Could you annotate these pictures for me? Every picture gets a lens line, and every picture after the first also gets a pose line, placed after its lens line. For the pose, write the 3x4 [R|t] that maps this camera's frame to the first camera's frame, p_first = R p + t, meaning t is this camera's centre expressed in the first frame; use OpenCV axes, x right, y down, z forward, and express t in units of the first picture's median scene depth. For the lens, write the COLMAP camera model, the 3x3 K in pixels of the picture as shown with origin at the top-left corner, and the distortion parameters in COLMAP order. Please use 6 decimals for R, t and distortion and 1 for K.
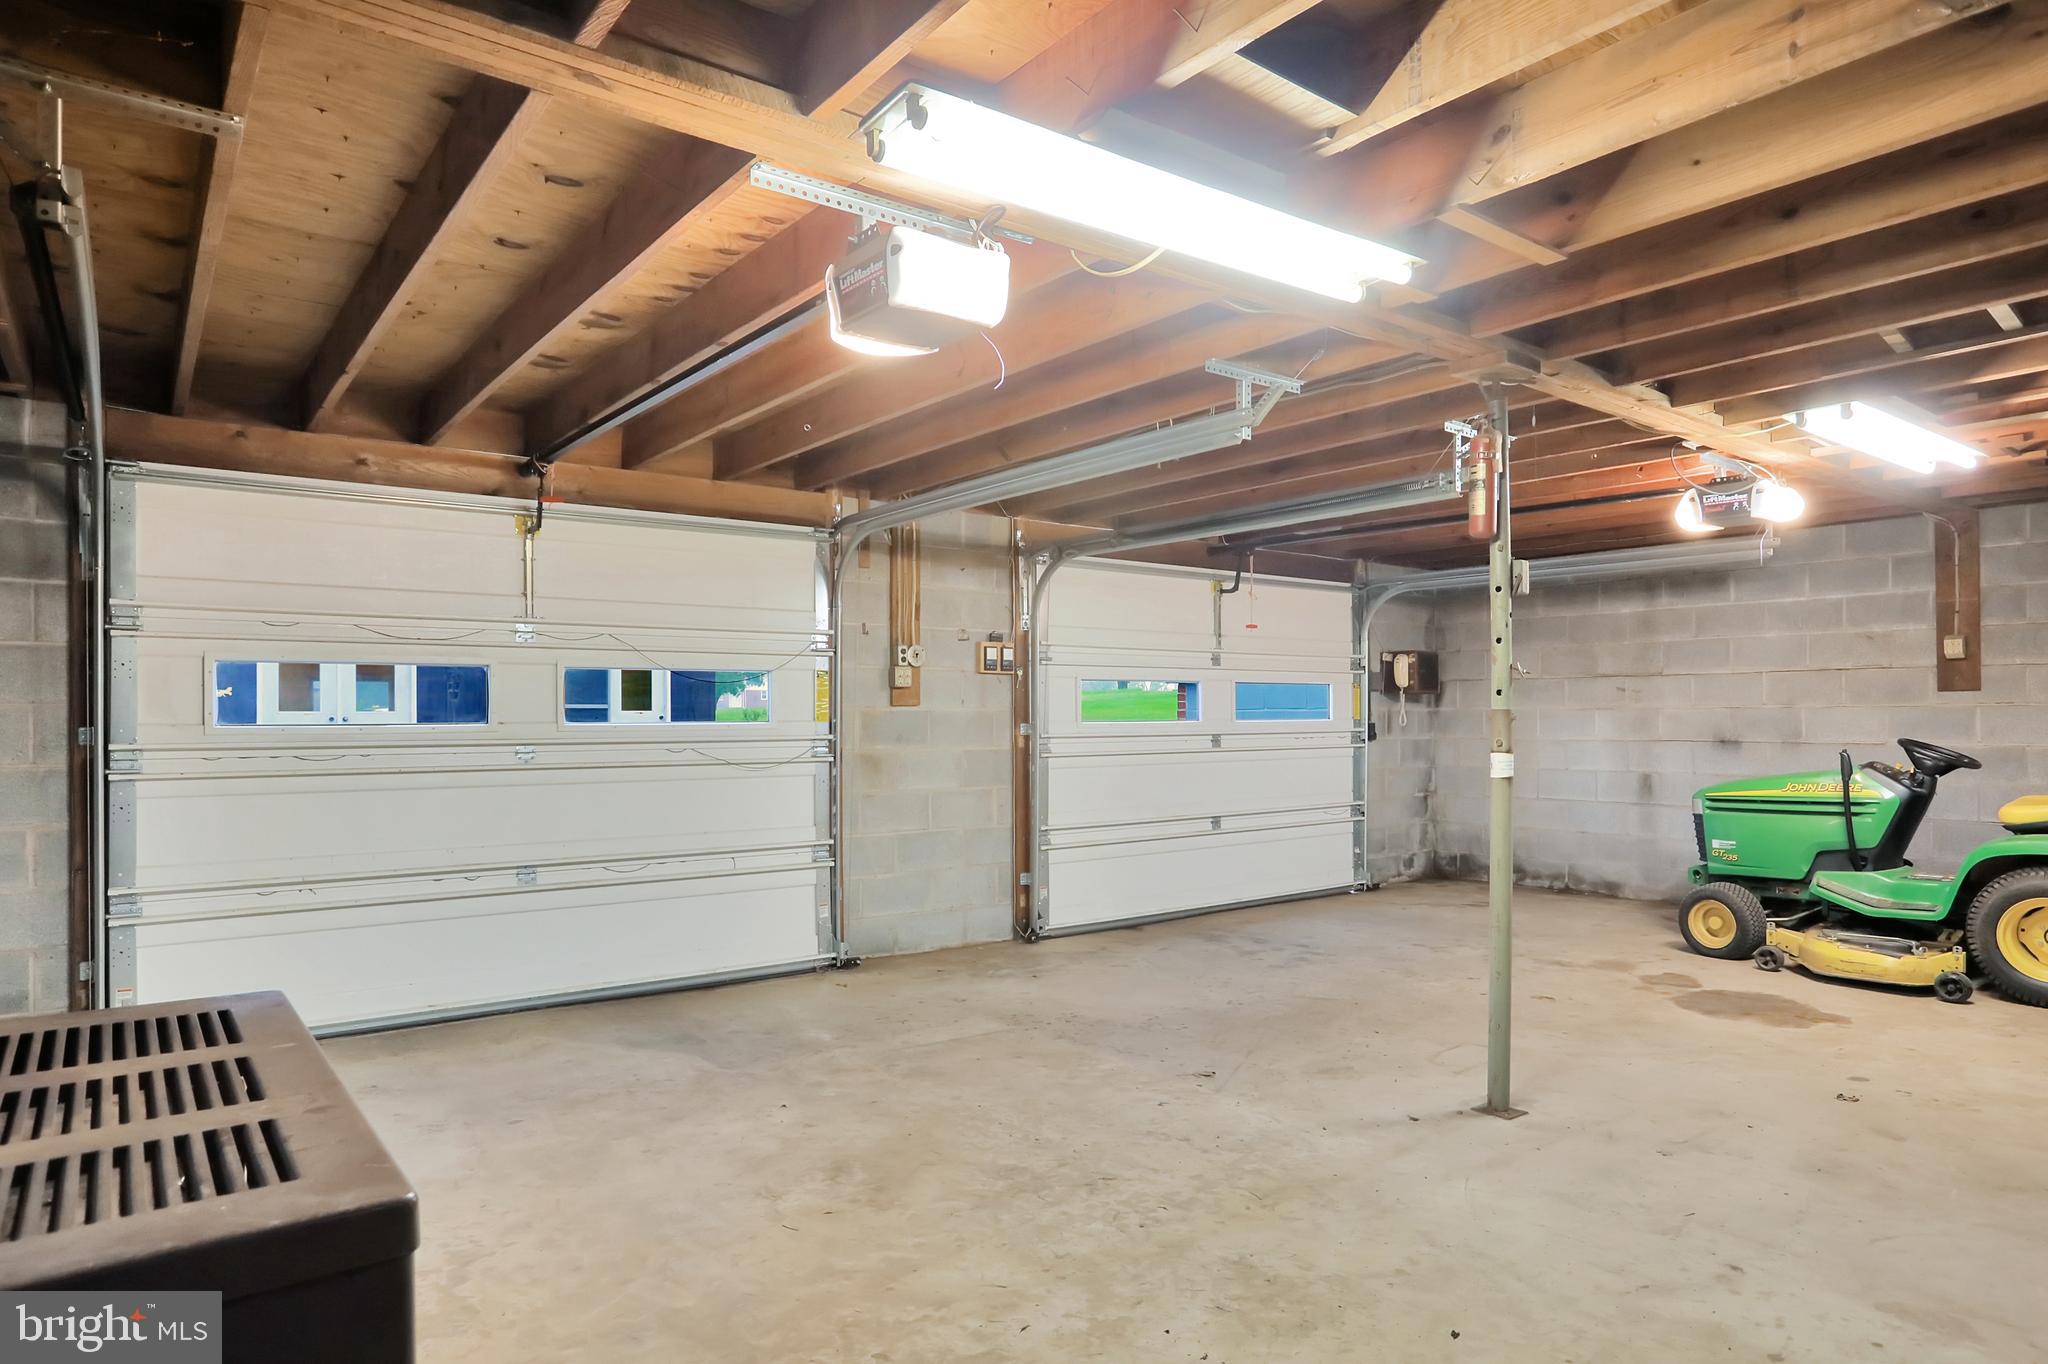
lens RADIAL K [[1201.9, 0, 1025.9], [0, 1201.9, 714.4], [0, 0, 1]] dist [-0.056481, 0.040633]
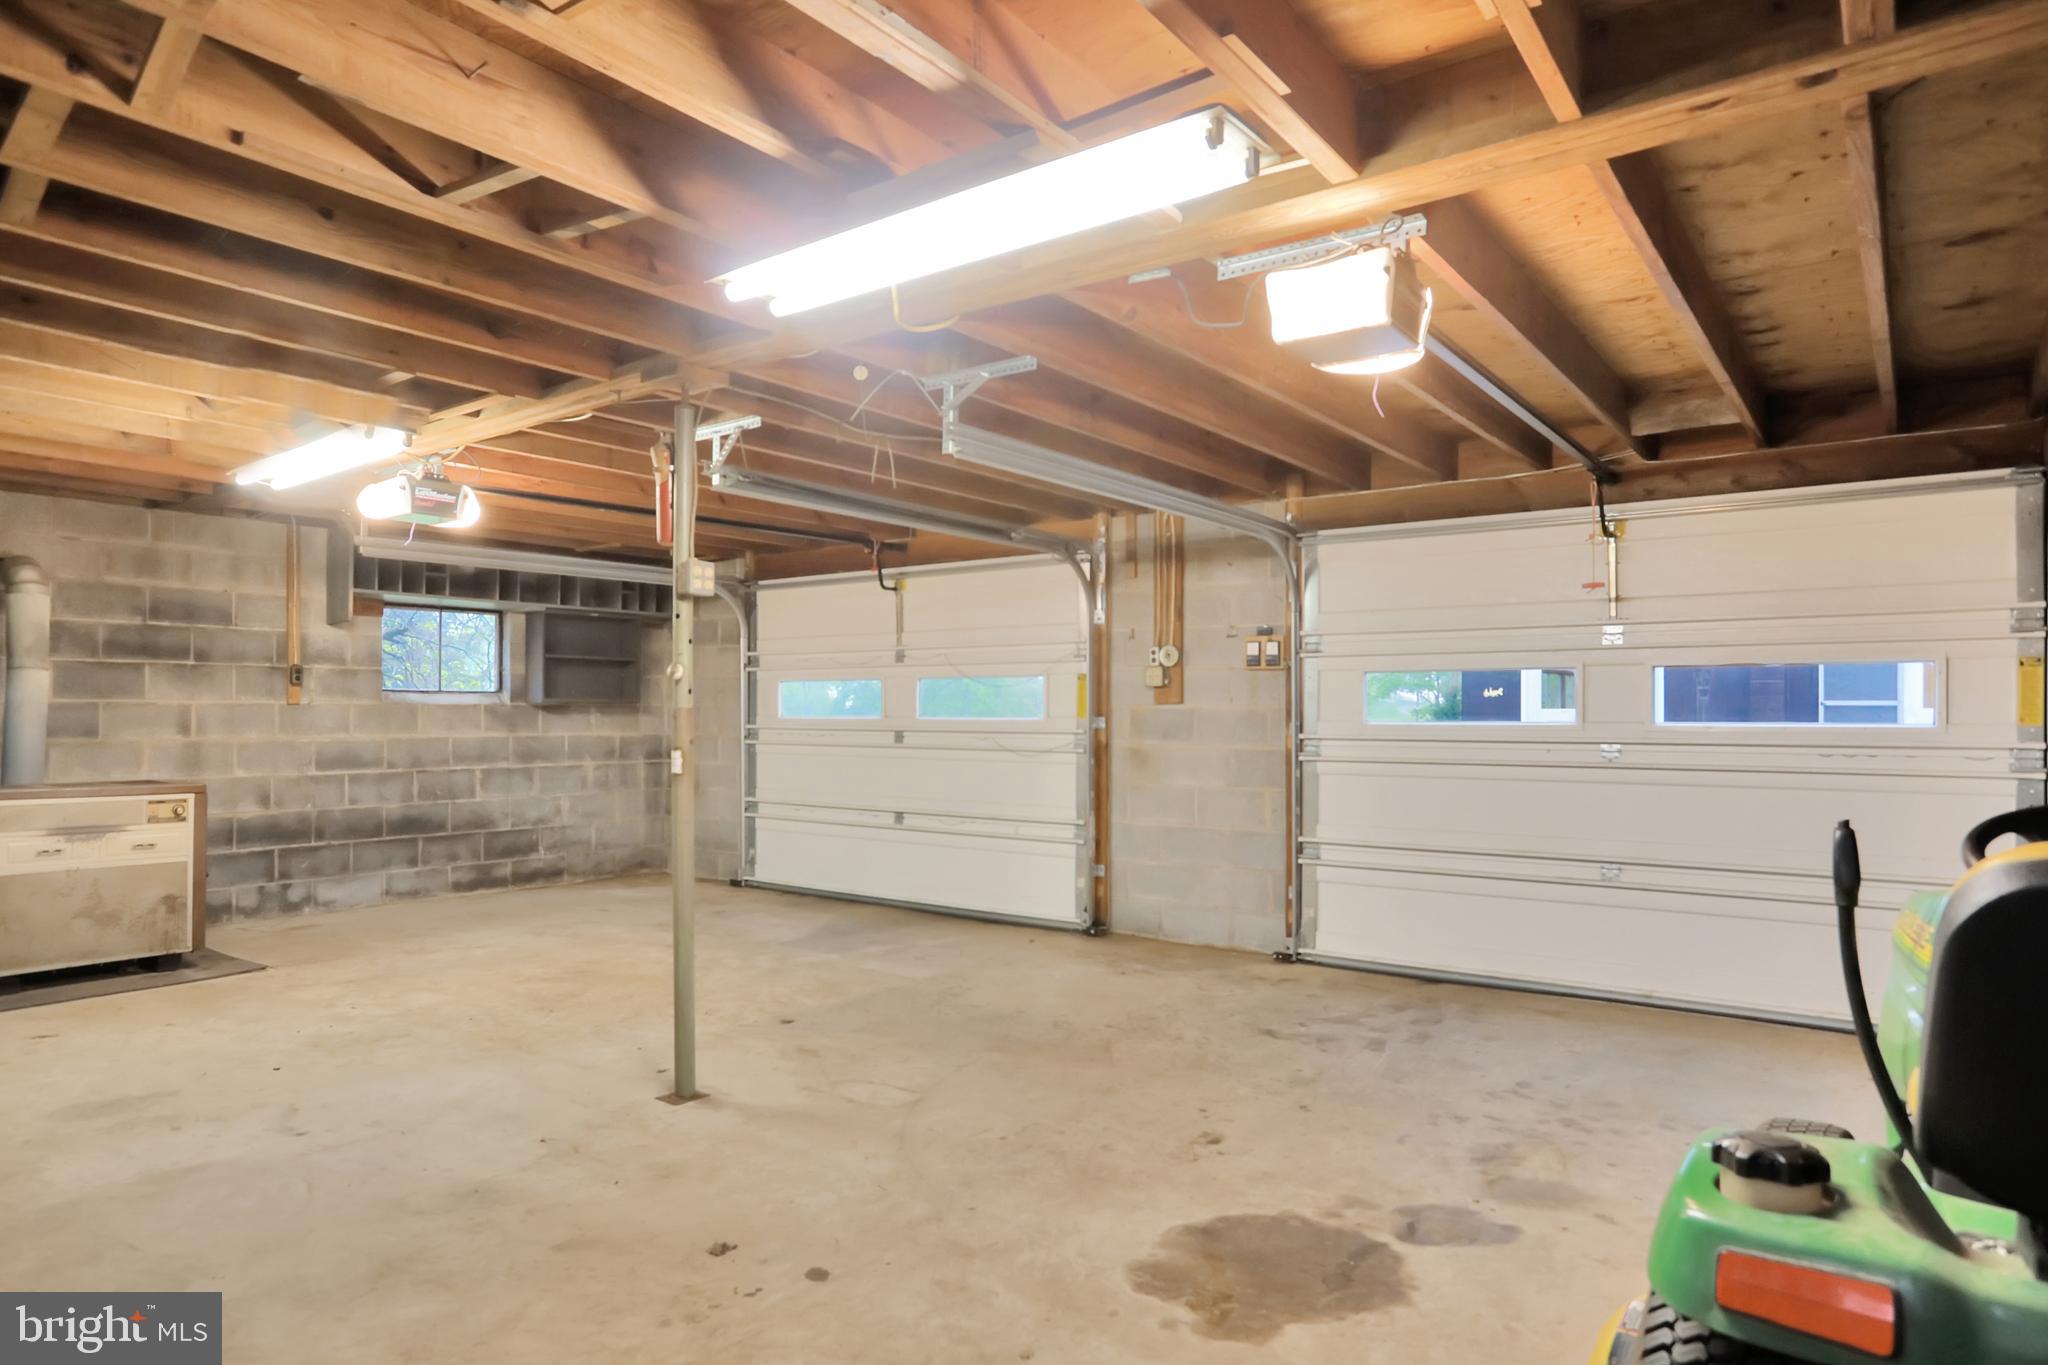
lens RADIAL K [[1201.9, 0, 1025.9], [0, 1201.9, 714.9], [0, 0, 1]] dist [-0.056481, 0.040633]
pose [[0.272817, 0.004890, -0.962053, 1.190118], [-0.003869, 0.999985, 0.003986, -0.001839], [0.962058, 0.002635, 0.272832, 0.811054]]
